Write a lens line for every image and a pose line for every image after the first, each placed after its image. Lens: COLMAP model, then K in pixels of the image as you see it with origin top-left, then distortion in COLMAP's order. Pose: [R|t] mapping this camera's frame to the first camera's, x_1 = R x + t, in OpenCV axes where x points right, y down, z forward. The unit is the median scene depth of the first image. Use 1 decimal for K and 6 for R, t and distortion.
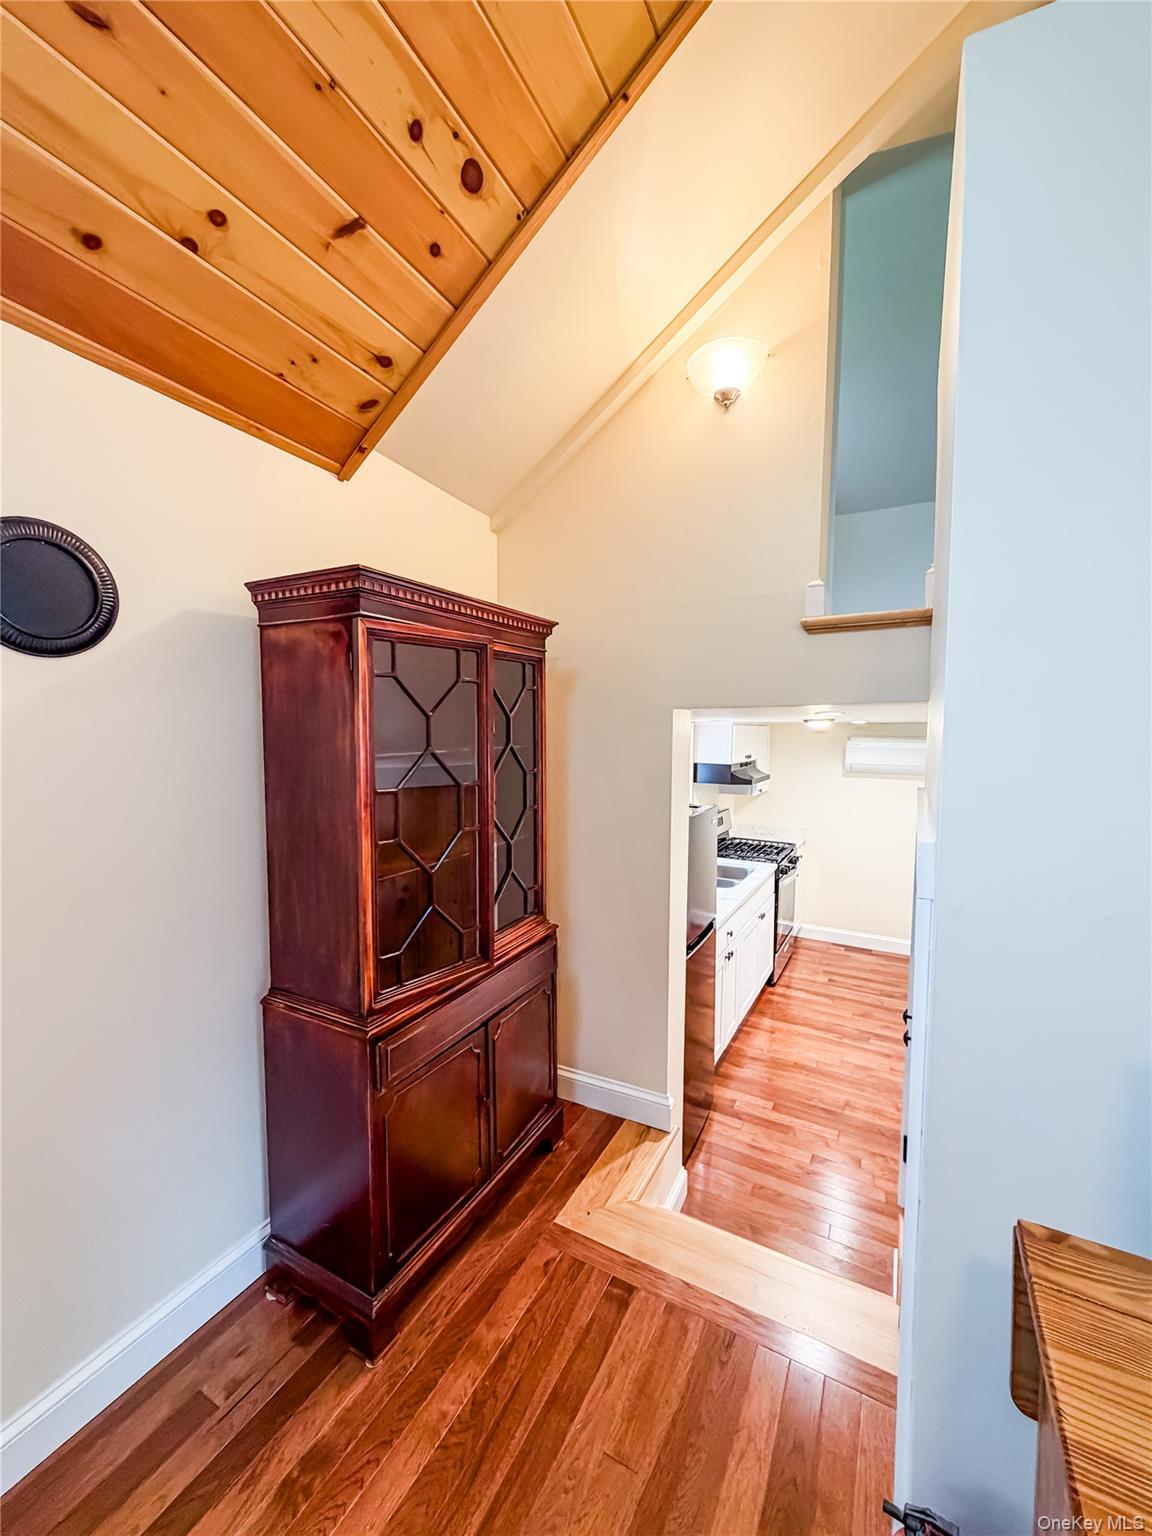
lens RADIAL K [[614.1, 0, 576.0], [0, 614.1, 768.0], [0, 0, 1]] dist [0.000708, 0.000036]
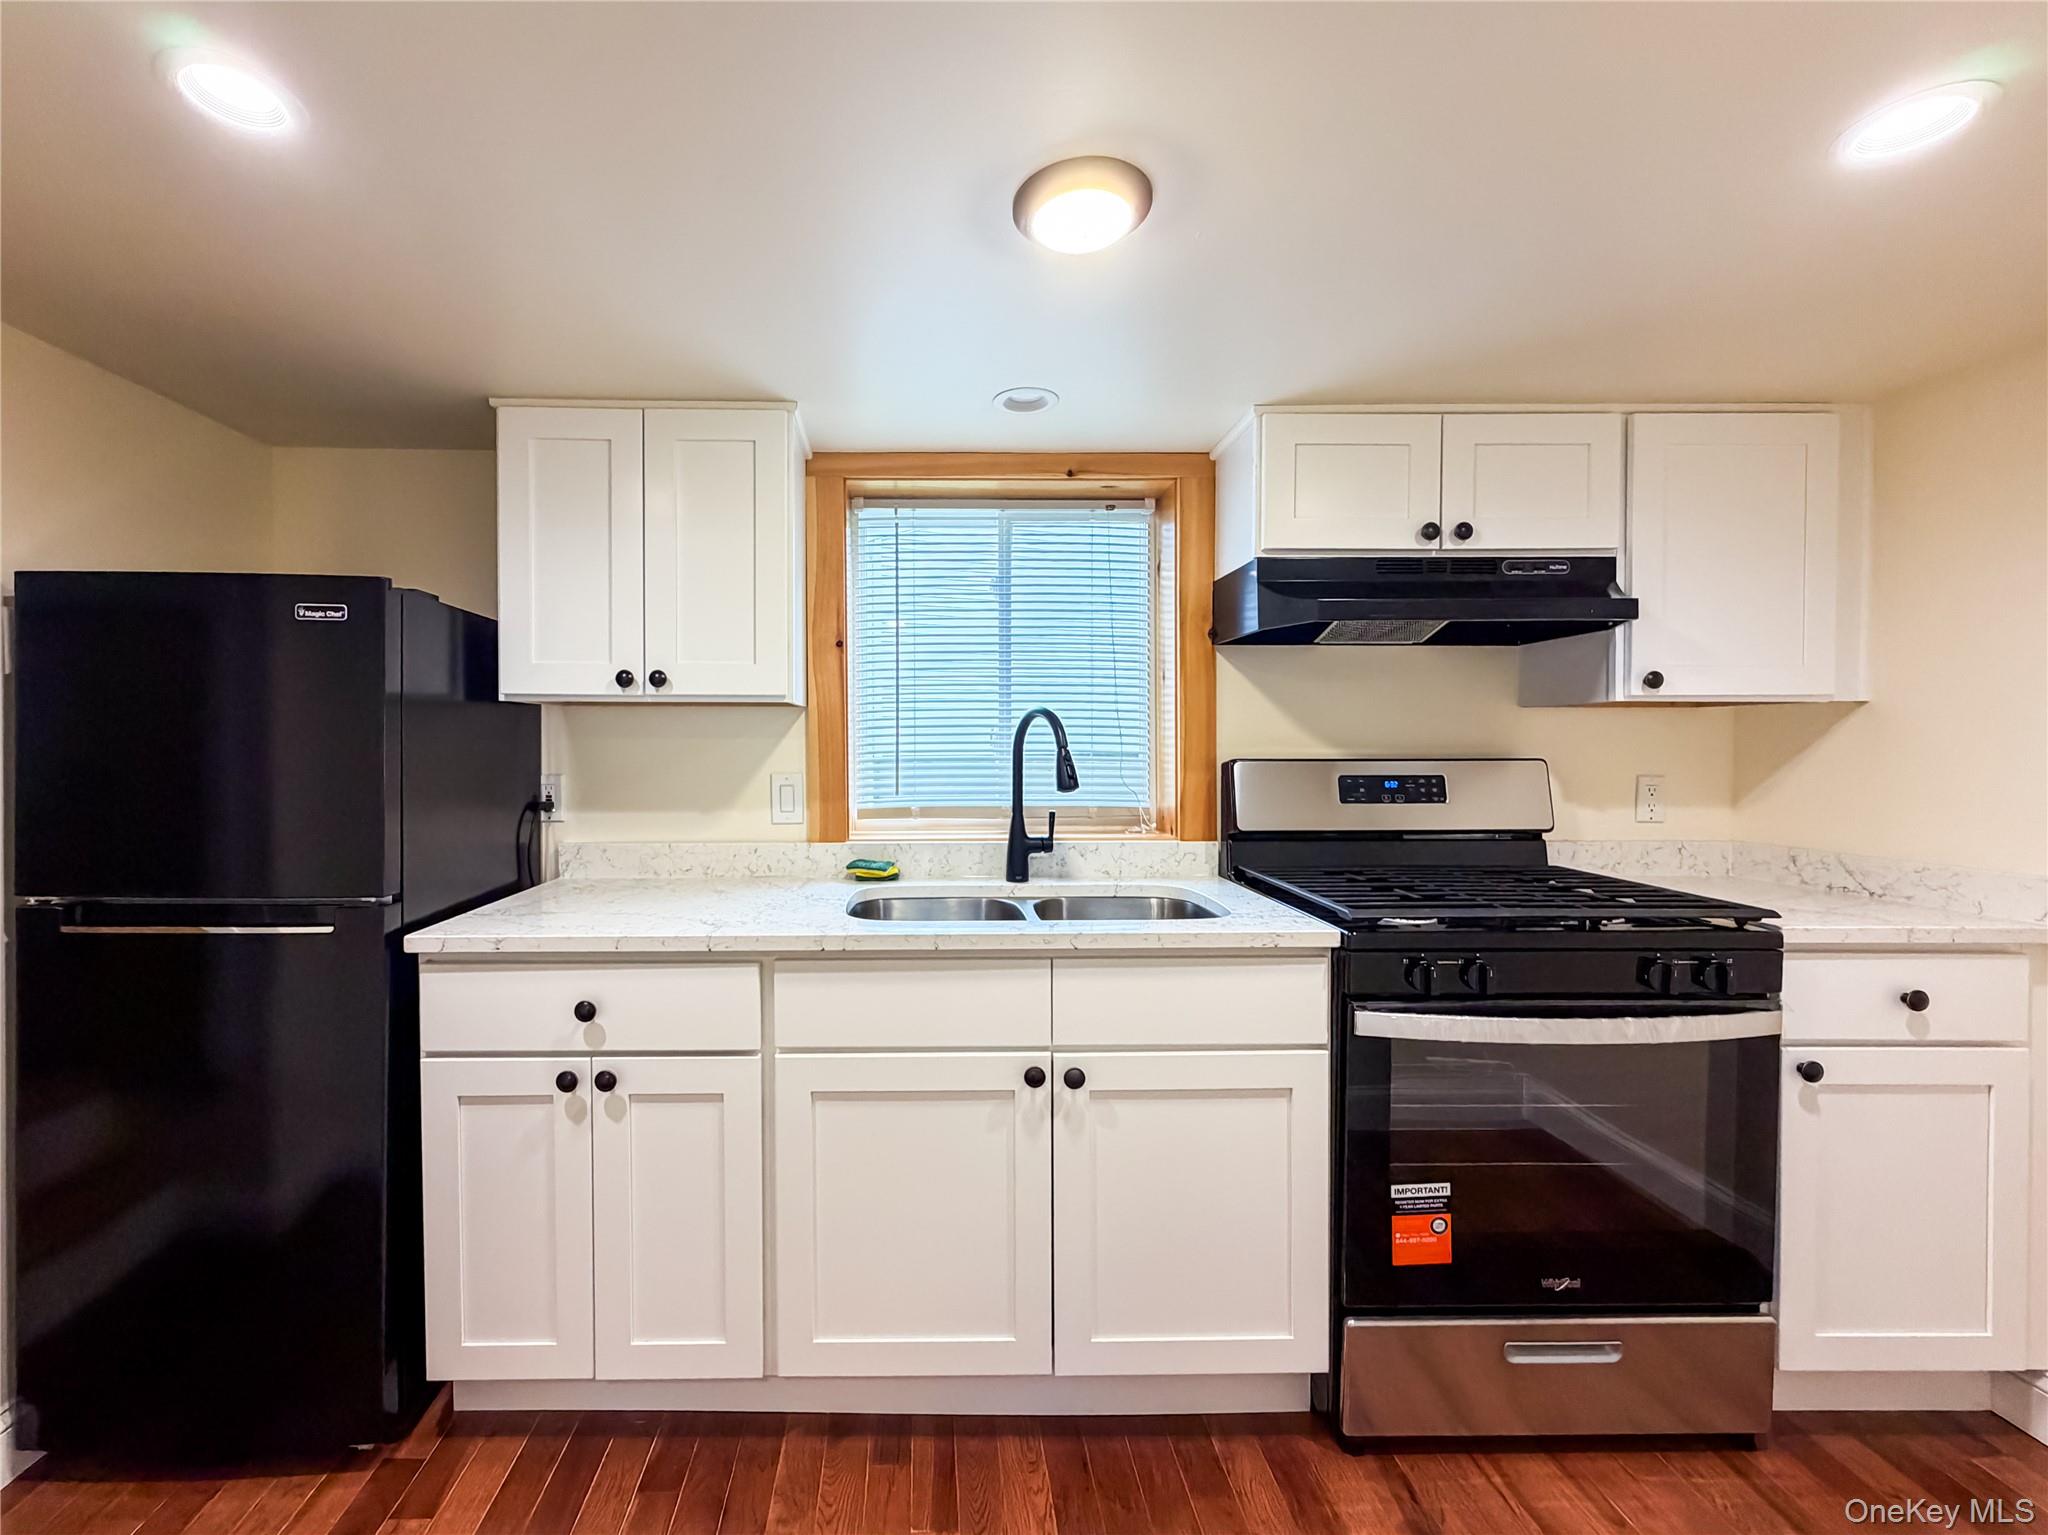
lens RADIAL K [[858.4, 0, 1012.0], [0, 858.4, 758.9], [0, 0, 1]] dist [-0.011244, -0.000054]
pose [[0.492815, 0.008126, -0.870096, 0.537790], [-0.050465, 0.998540, -0.019257, 0.101985], [0.868670, 0.053399, 0.492505, 0.706333]]
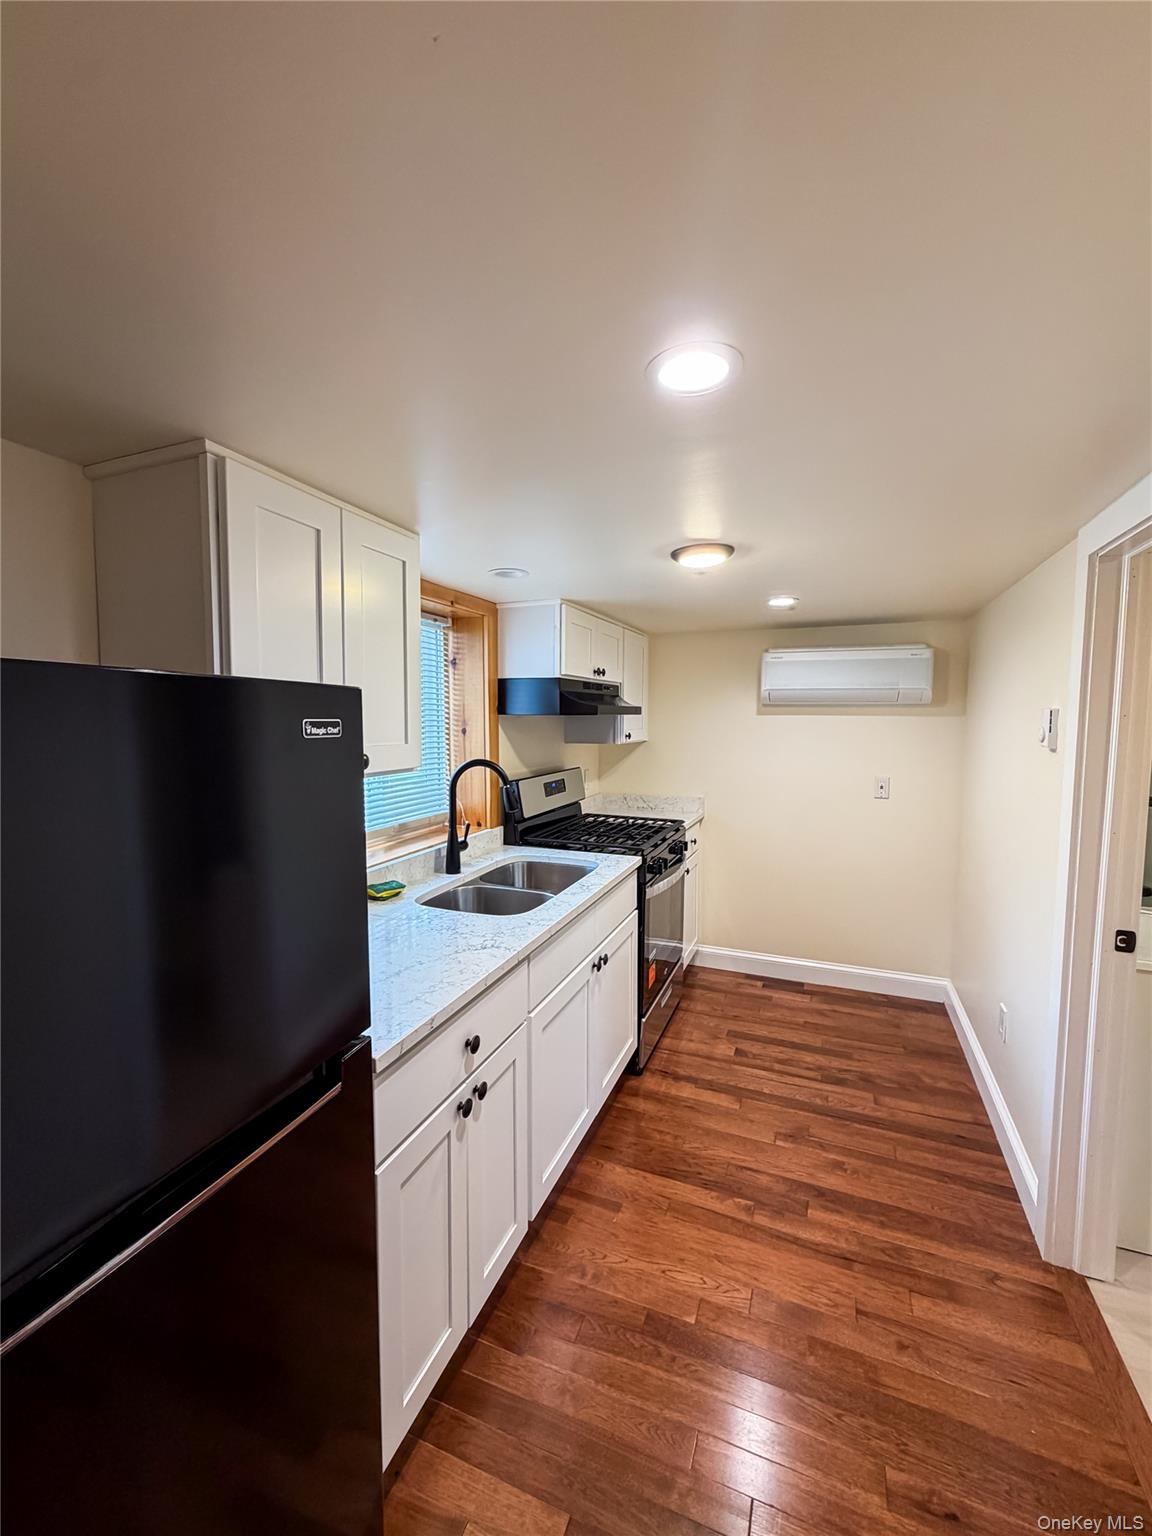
lens RADIAL K [[643.8, 0, 570.2], [0, 643.8, 749.9], [0, 0, 1]] dist [-0.011244, -0.000054]
pose [[0.993134, -0.005490, 0.116852, 0.192122], [0.006248, 0.999962, -0.006124, 0.063233], [-0.116814, 0.006812, 0.993130, 0.425276]]
